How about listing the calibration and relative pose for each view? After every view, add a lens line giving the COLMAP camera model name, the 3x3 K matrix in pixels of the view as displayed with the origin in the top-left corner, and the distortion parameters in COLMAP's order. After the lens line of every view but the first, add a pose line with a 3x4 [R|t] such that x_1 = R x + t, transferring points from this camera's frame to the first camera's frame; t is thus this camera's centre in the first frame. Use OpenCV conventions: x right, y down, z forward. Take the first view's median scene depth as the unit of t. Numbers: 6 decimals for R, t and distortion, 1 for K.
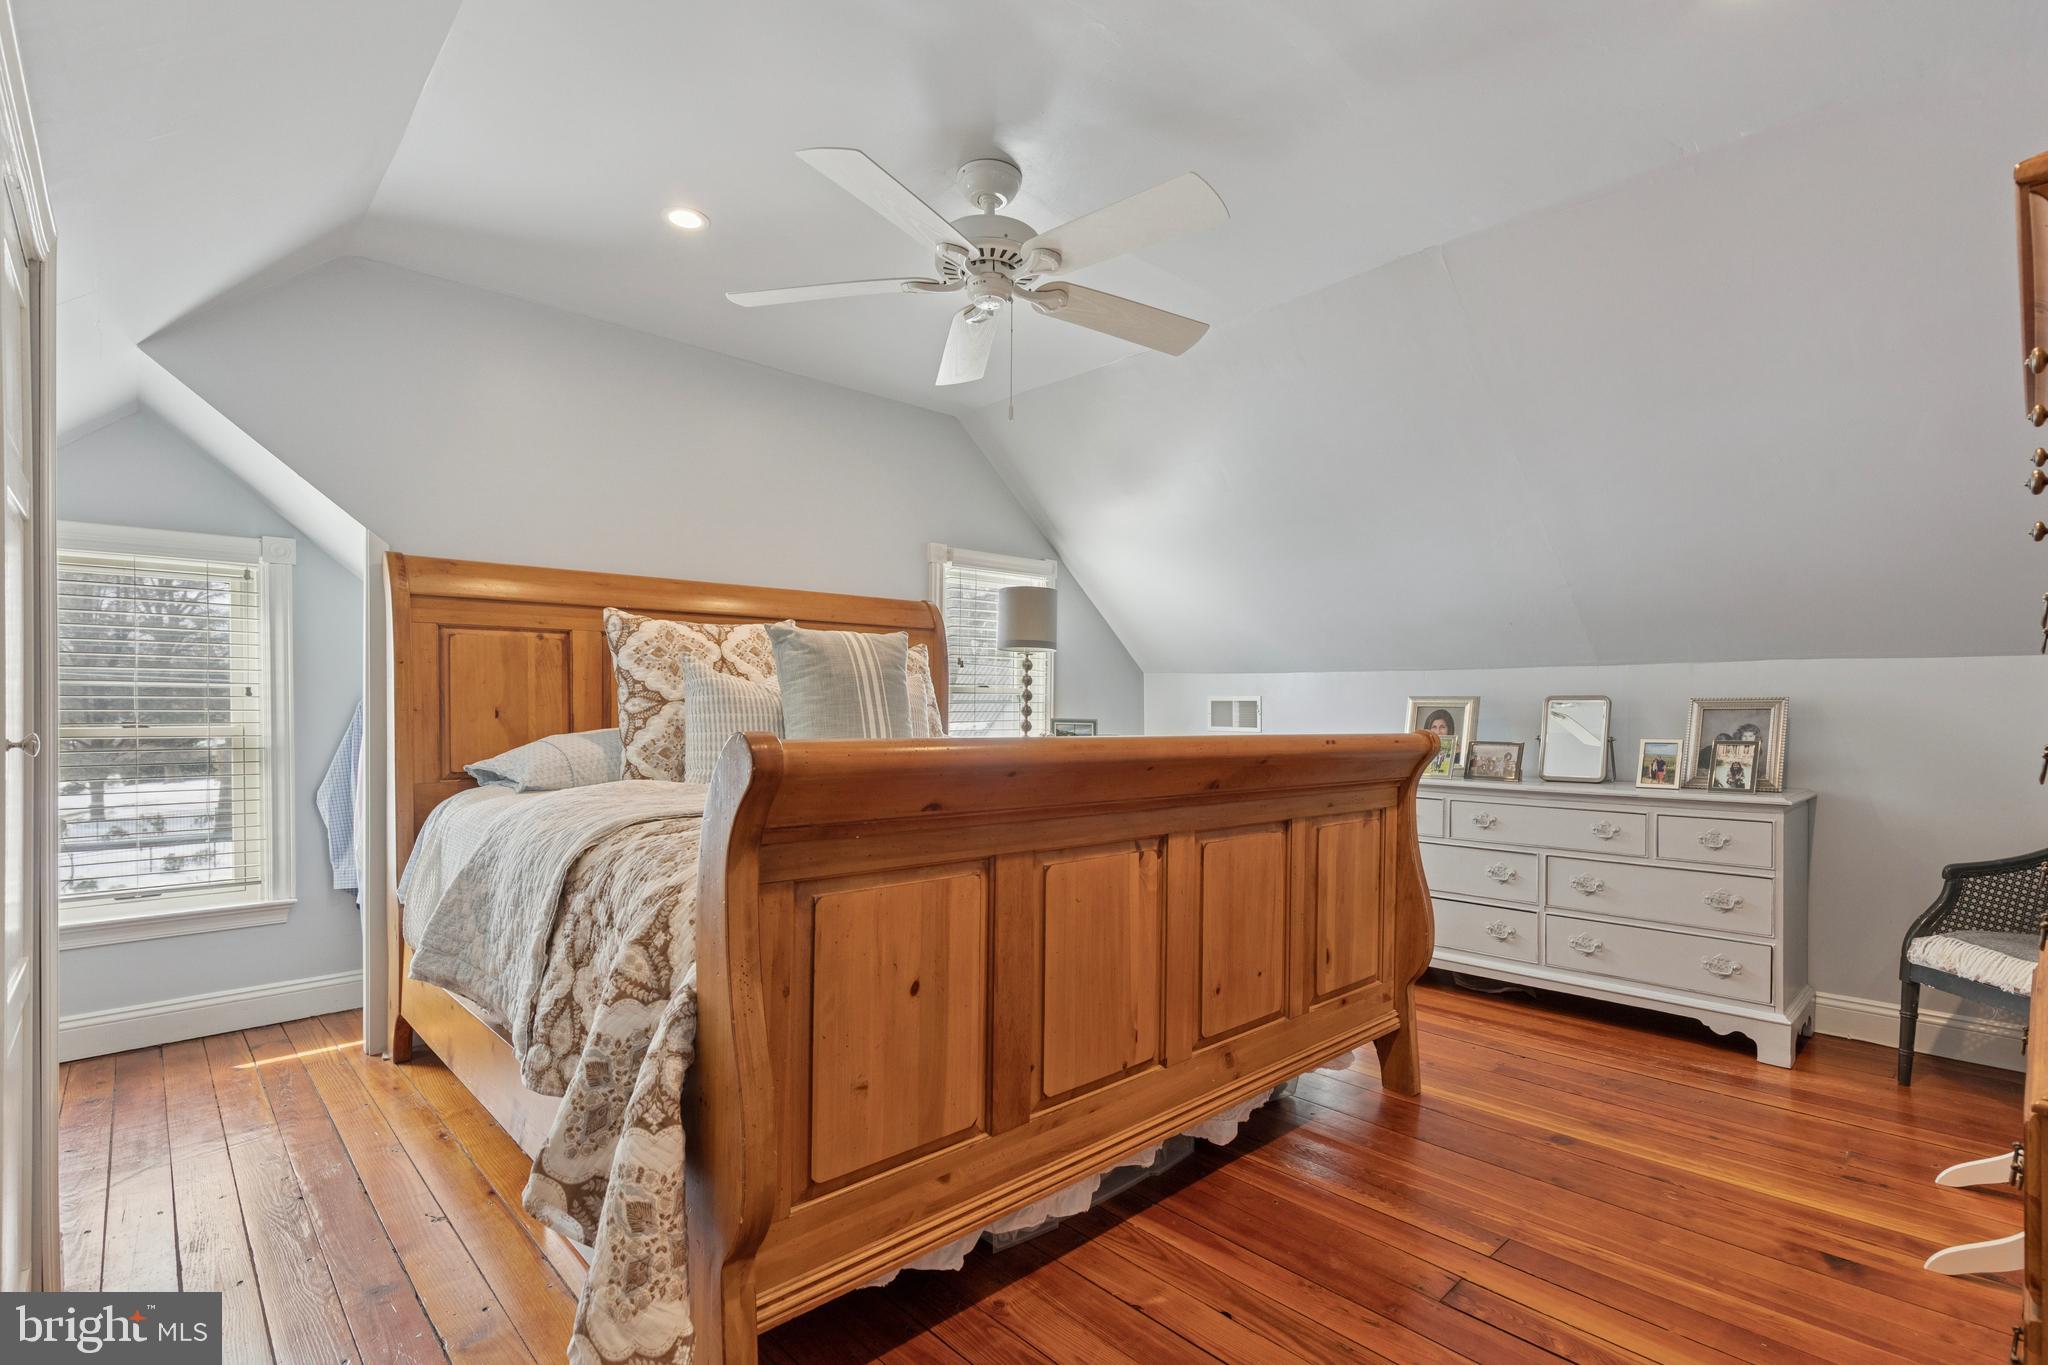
lens RADIAL K [[937.9, 0, 1048.9], [0, 937.9, 713.6], [0, 0, 1]] dist [0.002283, 0.000028]
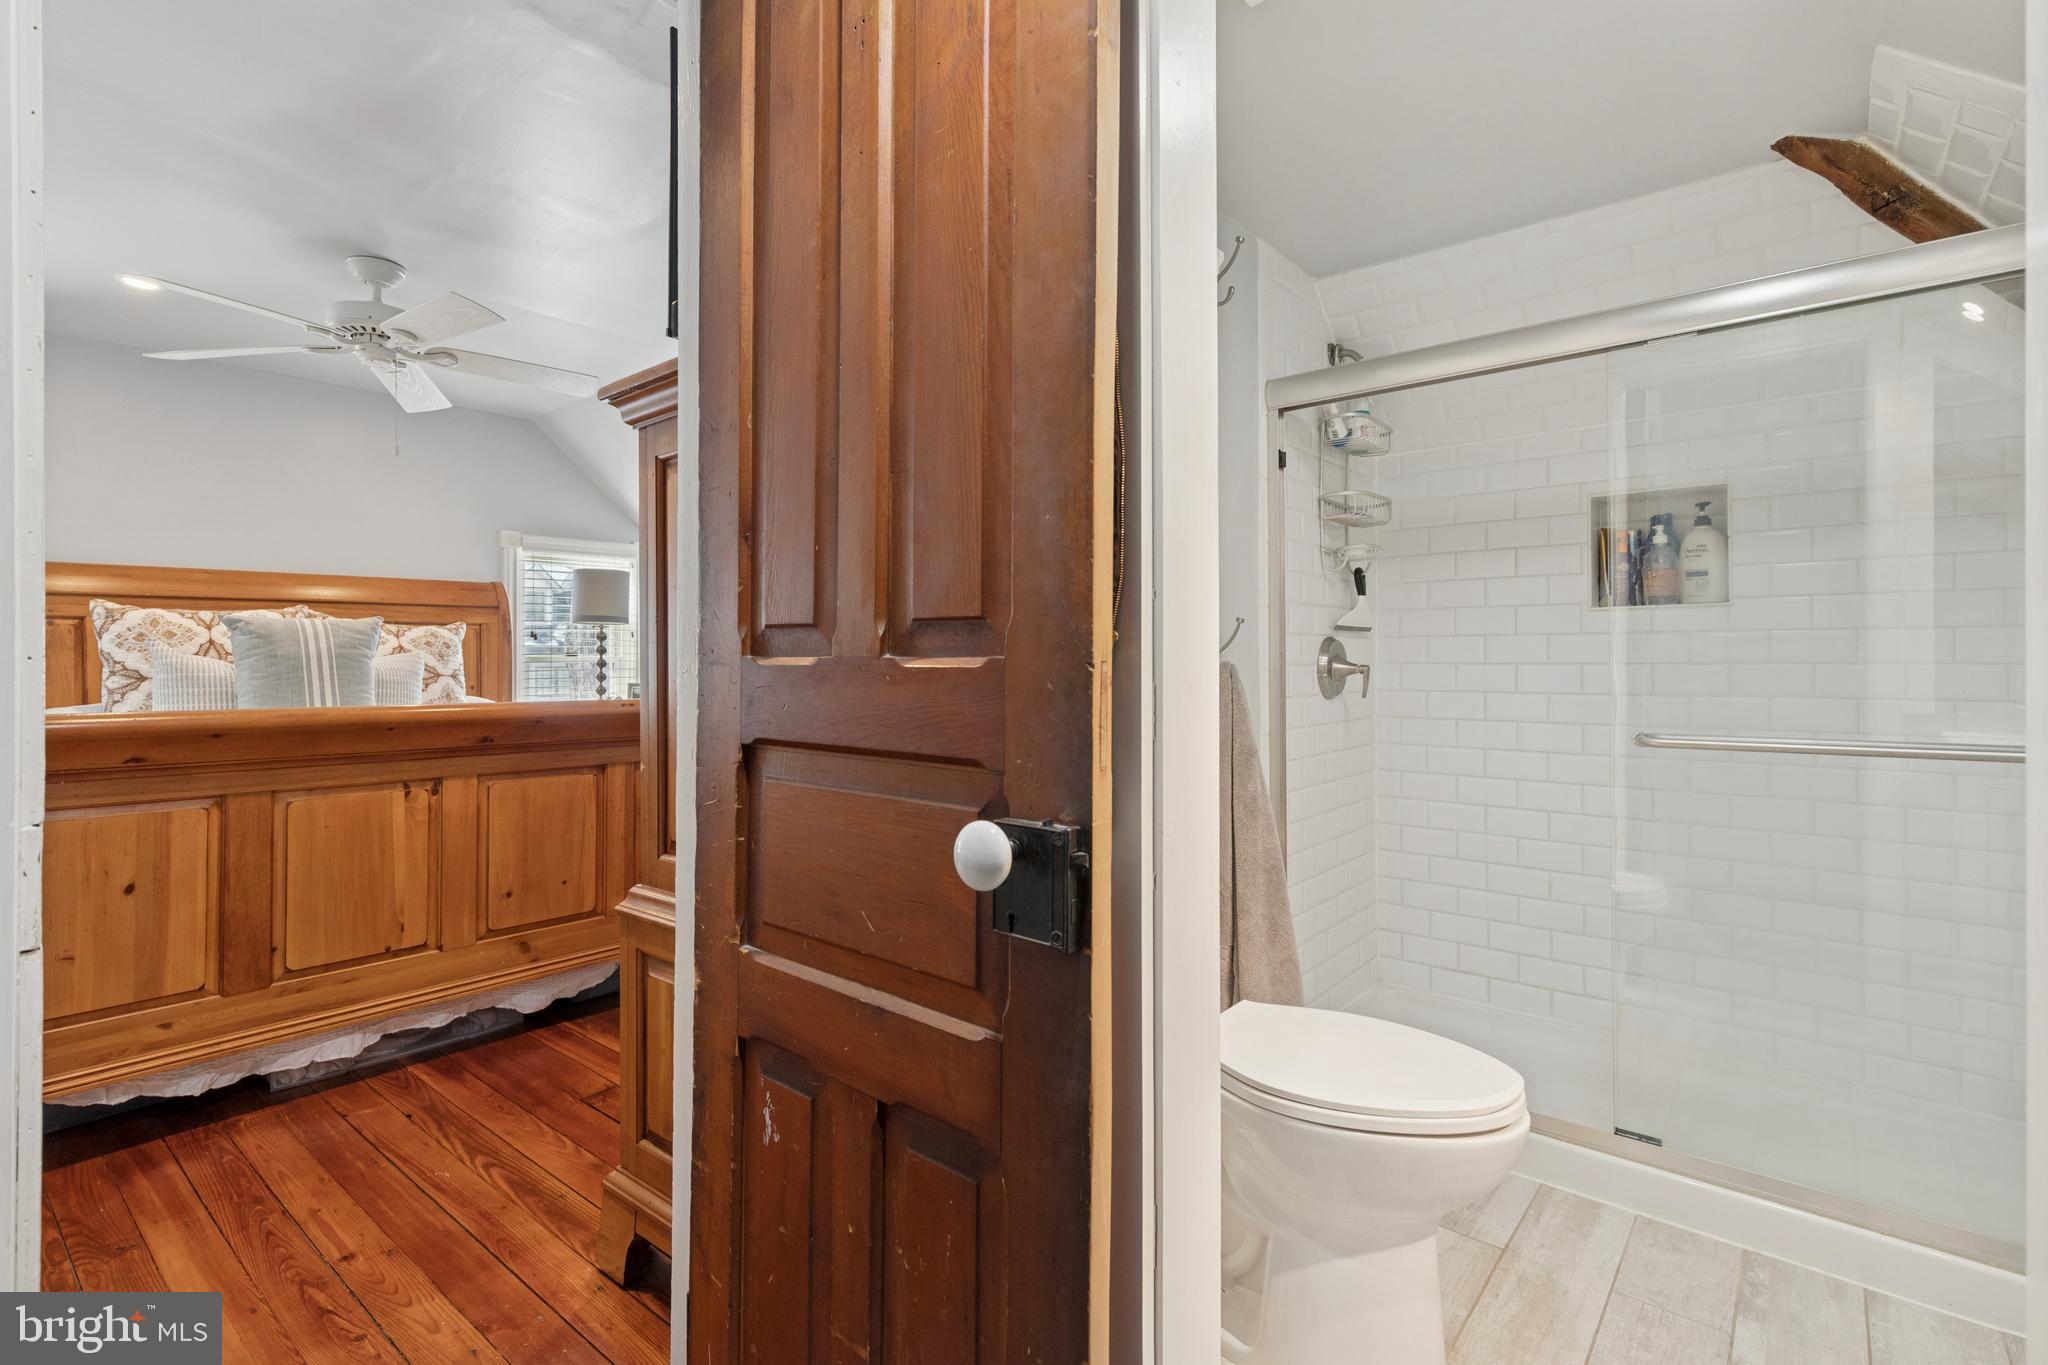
lens RADIAL K [[945.9, 0, 1027.1], [0, 945.9, 650.3], [0, 0, 1]] dist [0.000432, -0.000076]
pose [[0.993685, -0.011341, 0.111631, 0.744415], [0.013354, 0.999761, -0.017298, -0.017502], [-0.111408, 0.018680, 0.993599, -0.409108]]
